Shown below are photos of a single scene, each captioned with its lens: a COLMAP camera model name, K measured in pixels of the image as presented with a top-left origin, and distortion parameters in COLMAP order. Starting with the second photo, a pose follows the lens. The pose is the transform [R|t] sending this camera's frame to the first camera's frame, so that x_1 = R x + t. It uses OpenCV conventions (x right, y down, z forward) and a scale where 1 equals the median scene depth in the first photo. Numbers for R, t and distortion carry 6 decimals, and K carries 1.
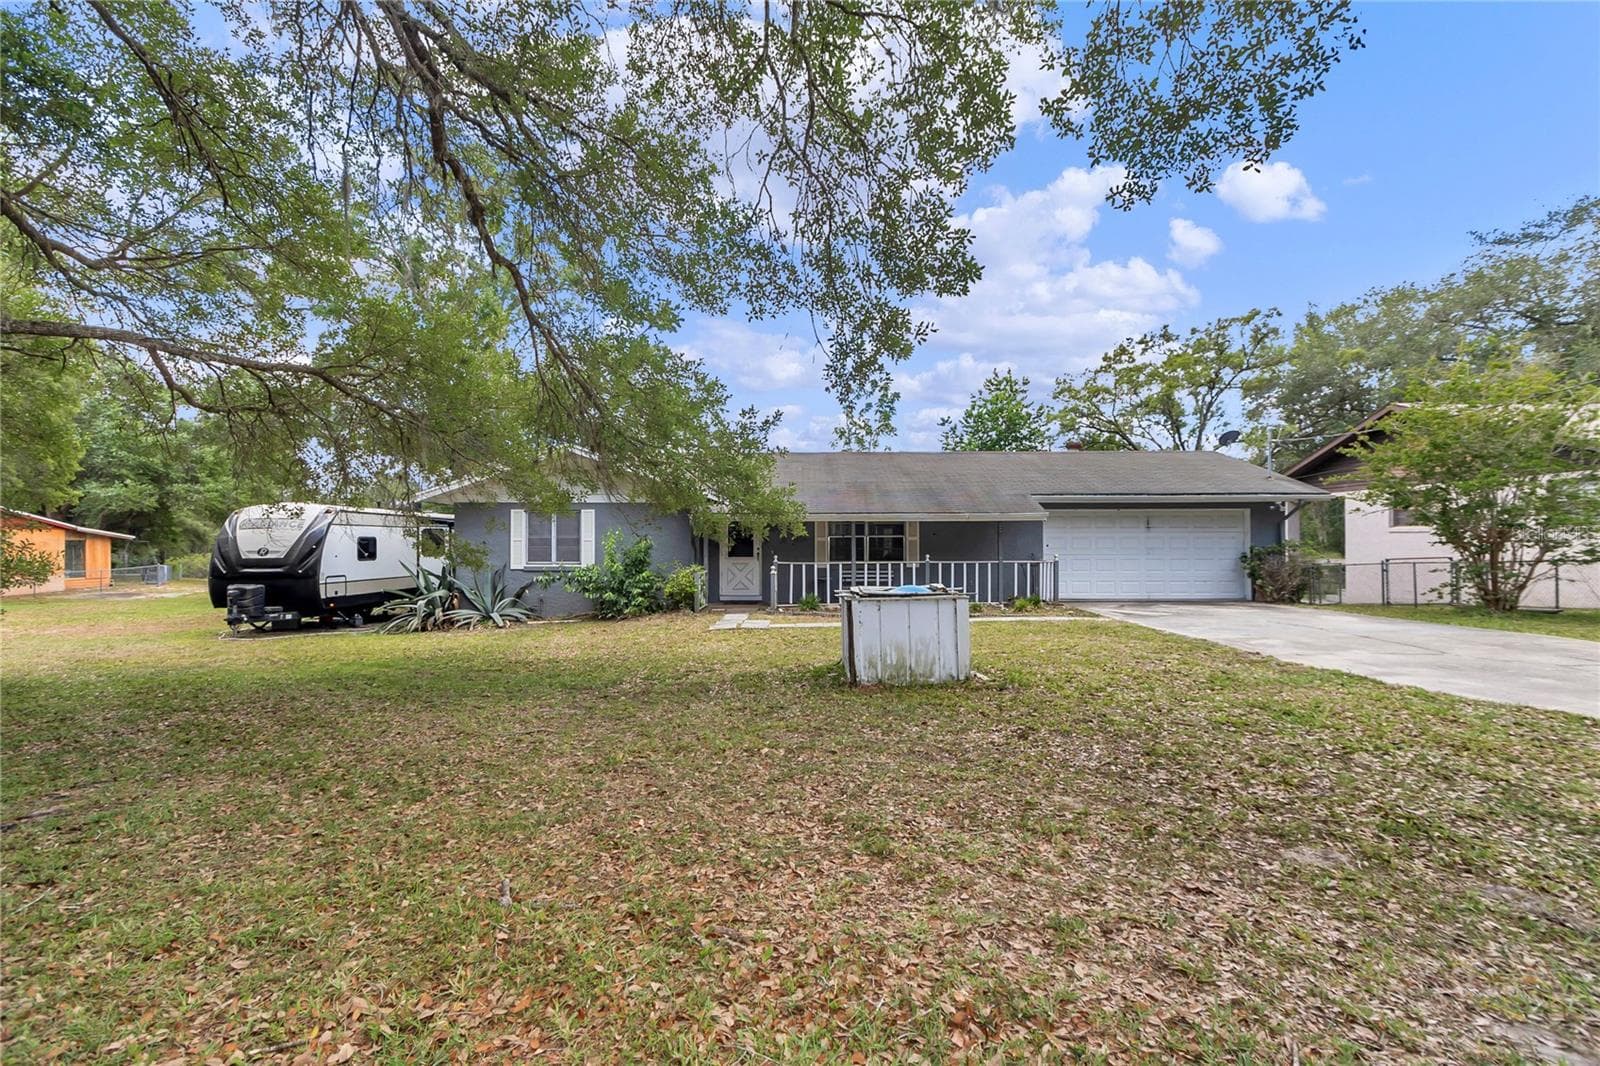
lens RADIAL K [[734.1, 0, 800.0], [0, 734.1, 533.0], [0, 0, 1]] dist [0.010306, 0.000433]
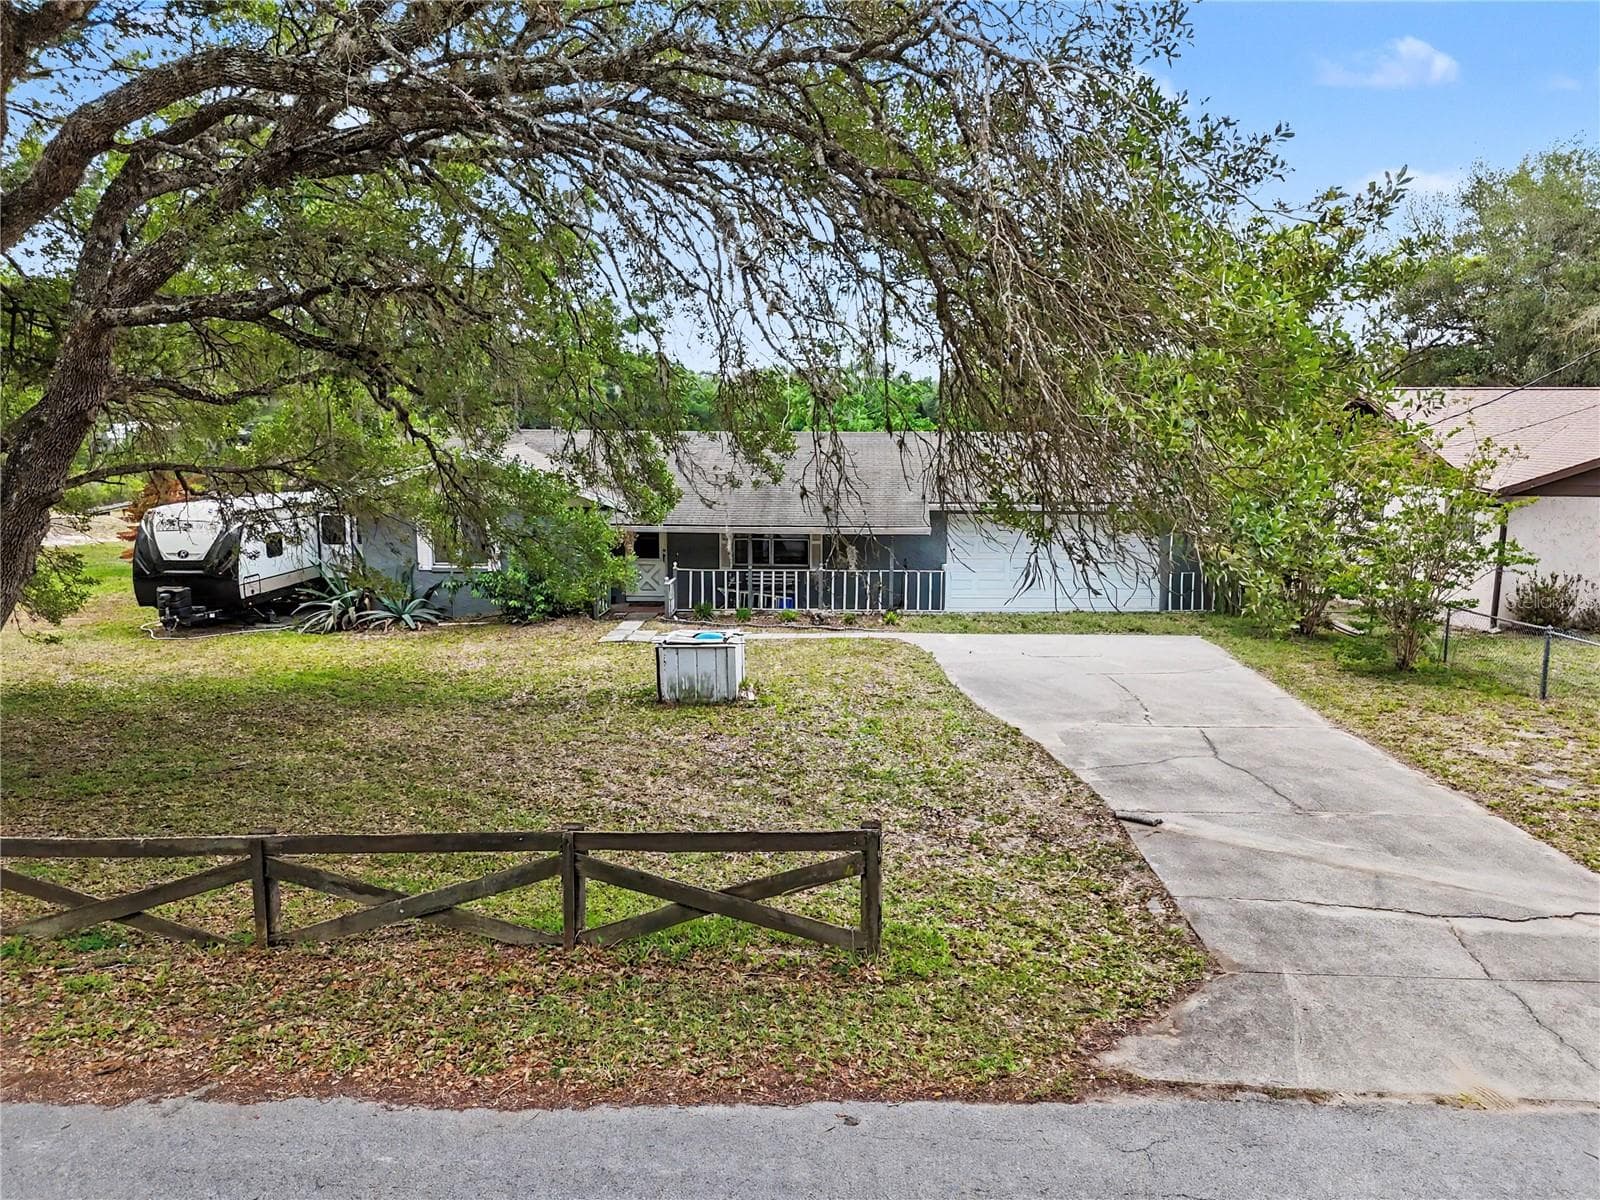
lens RADIAL K [[1074.4, 0, 802.4], [0, 1074.4, 600.4], [0, 0, 1]] dist [0.009006, -0.004391]
pose [[0.999810, 0.011007, -0.016083, 0.171518], [-0.008479, 0.988715, 0.149572, -0.144490], [0.017548, -0.149407, 0.988620, -0.496606]]
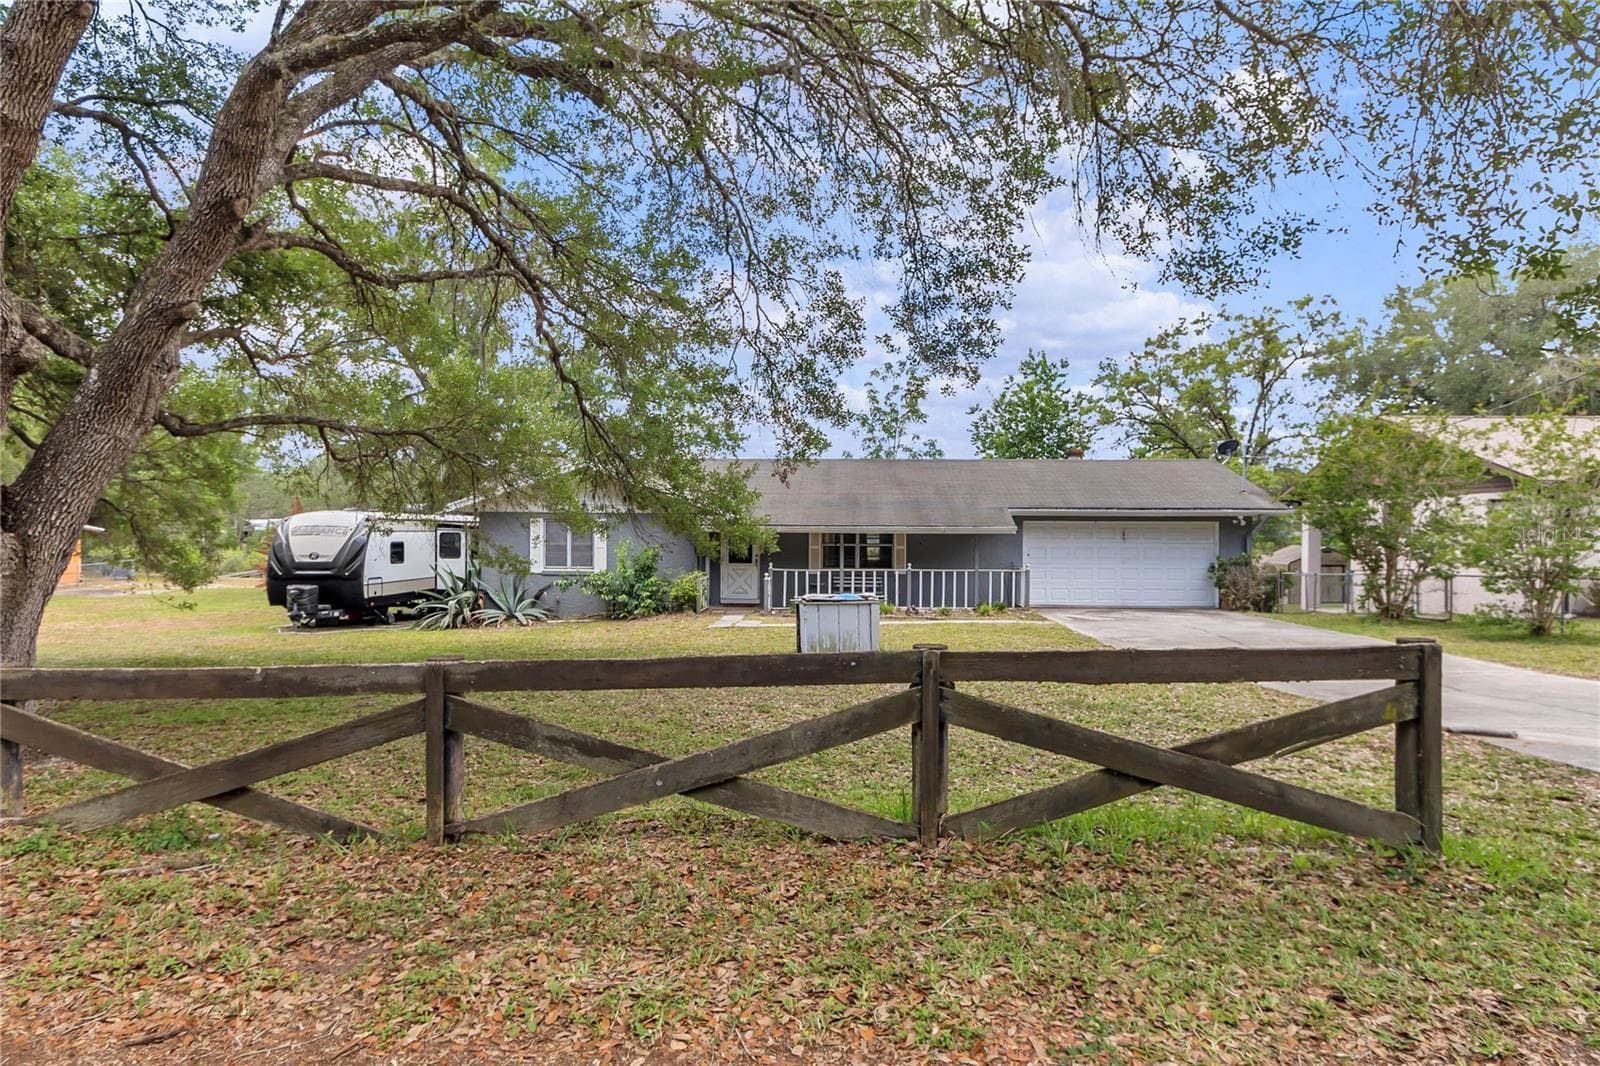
lens RADIAL K [[888.8, 0, 800.0], [0, 888.8, 533.0], [0, 0, 1]] dist [0.016504, 0.001597]
pose [[0.999361, 0.006864, -0.035077, 0.056996], [-0.006456, 0.999911, 0.011710, -0.029947], [0.035154, -0.011476, 0.999316, -0.327615]]
